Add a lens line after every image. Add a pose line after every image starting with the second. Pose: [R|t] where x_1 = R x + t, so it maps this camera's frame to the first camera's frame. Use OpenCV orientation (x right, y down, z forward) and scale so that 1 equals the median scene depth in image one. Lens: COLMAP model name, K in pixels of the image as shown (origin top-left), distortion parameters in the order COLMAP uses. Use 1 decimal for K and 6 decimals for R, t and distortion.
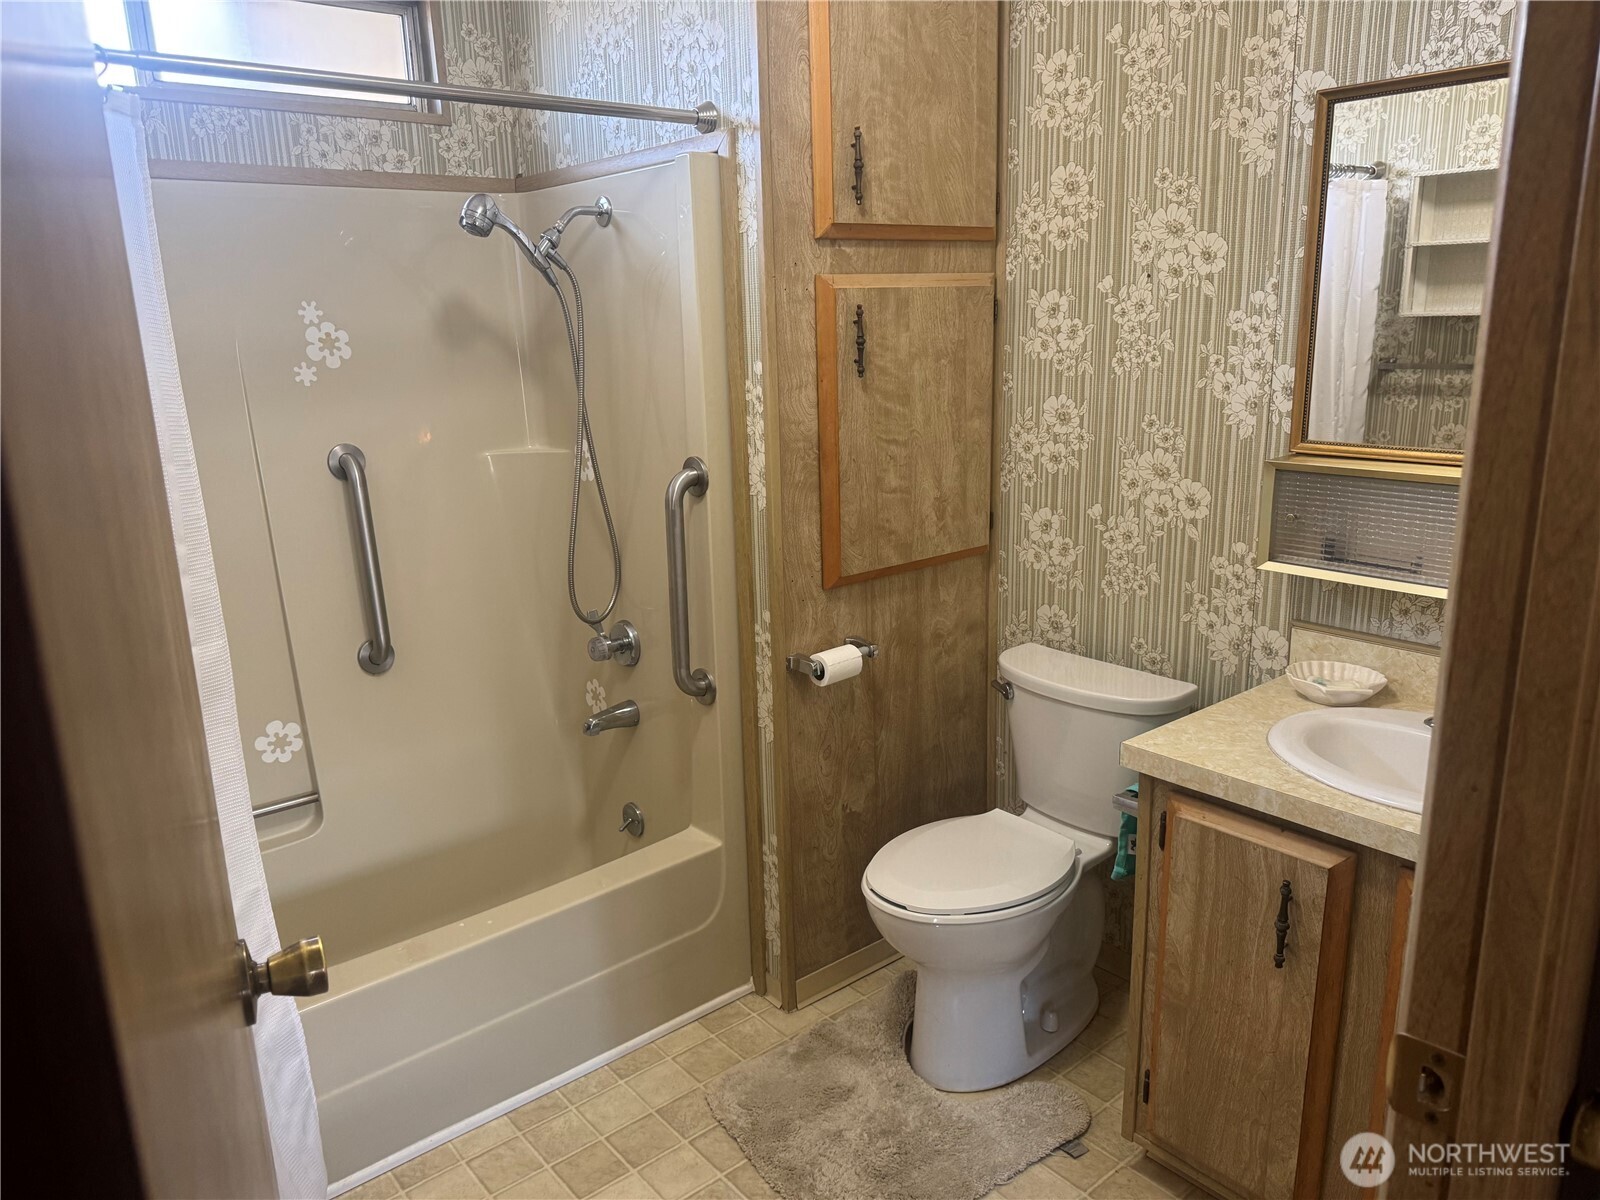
lens RADIAL K [[1138.8, 0, 792.8], [0, 1138.8, 589.5], [0, 0, 1]] dist [0.102487, -0.149787]
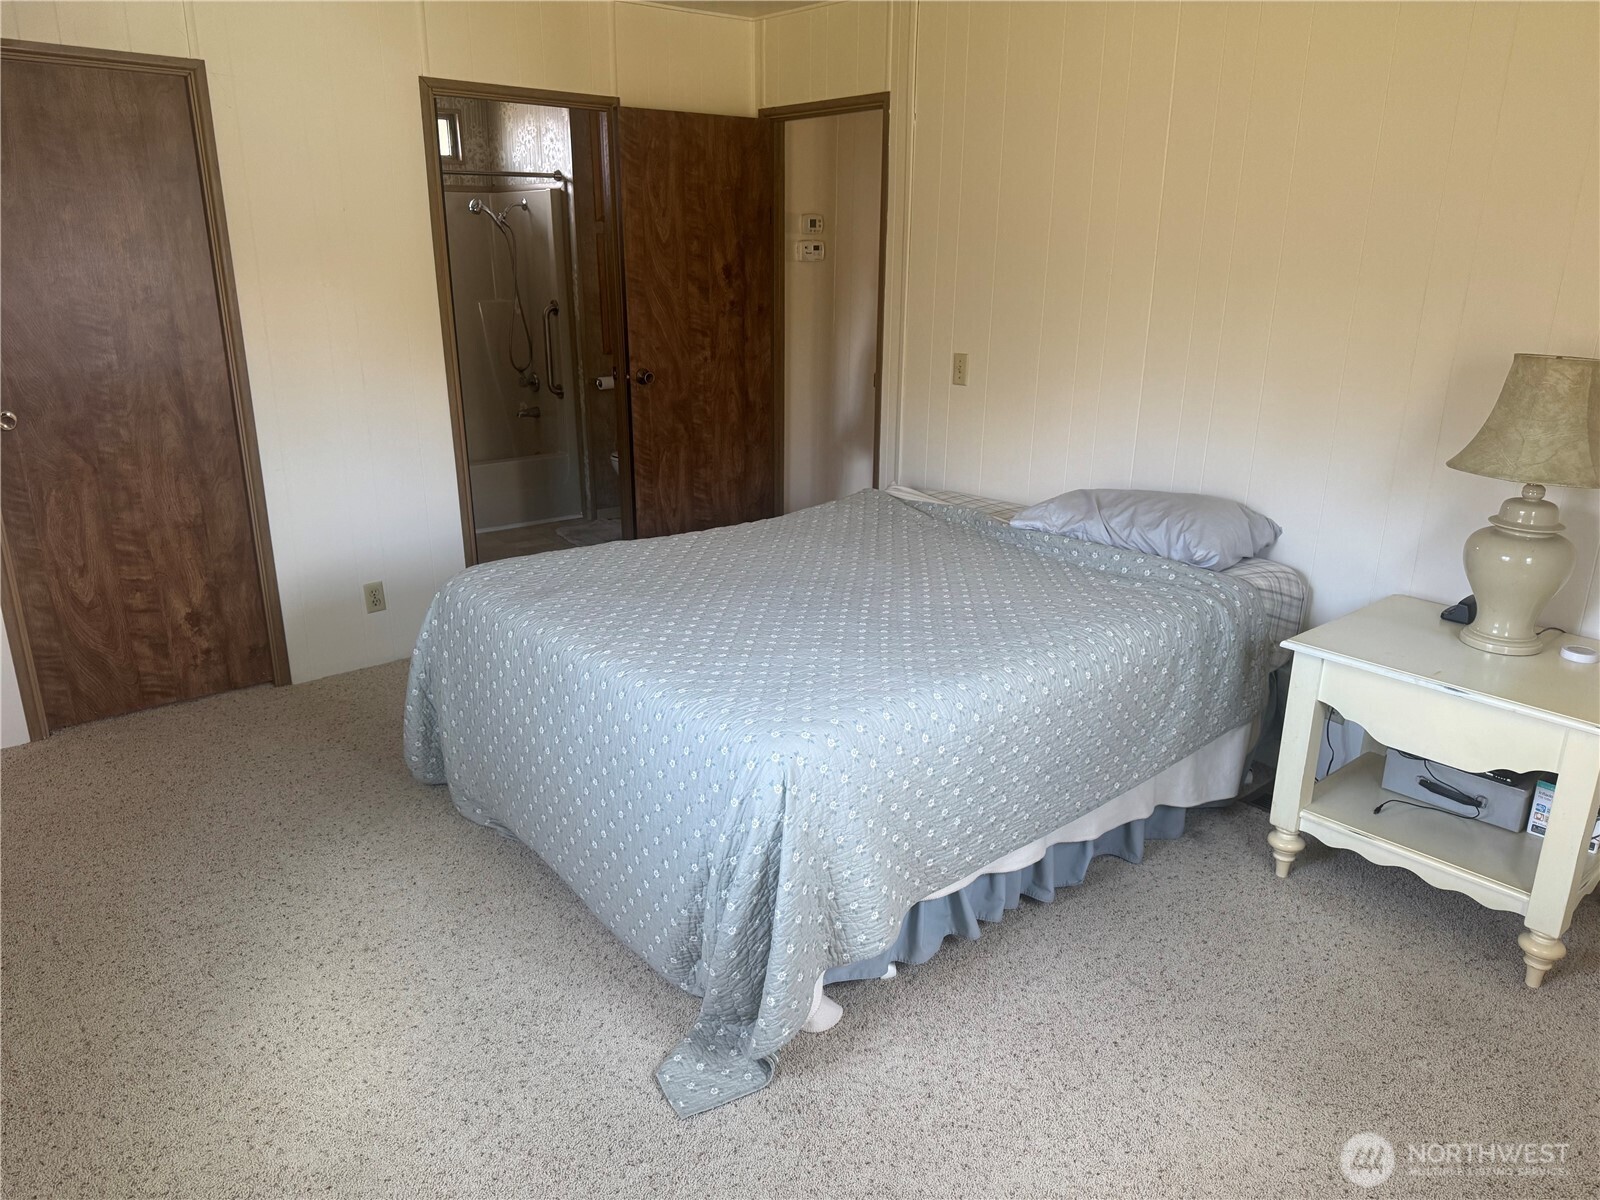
lens RADIAL K [[1138.8, 0, 792.8], [0, 1138.8, 589.5], [0, 0, 1]] dist [0.102487, -0.149787]
pose [[0.999550, 0.029967, -0.001204, 0.487319], [-0.029853, 0.997998, 0.055757, 0.386576], [0.002873, -0.055696, 0.998444, -1.701282]]
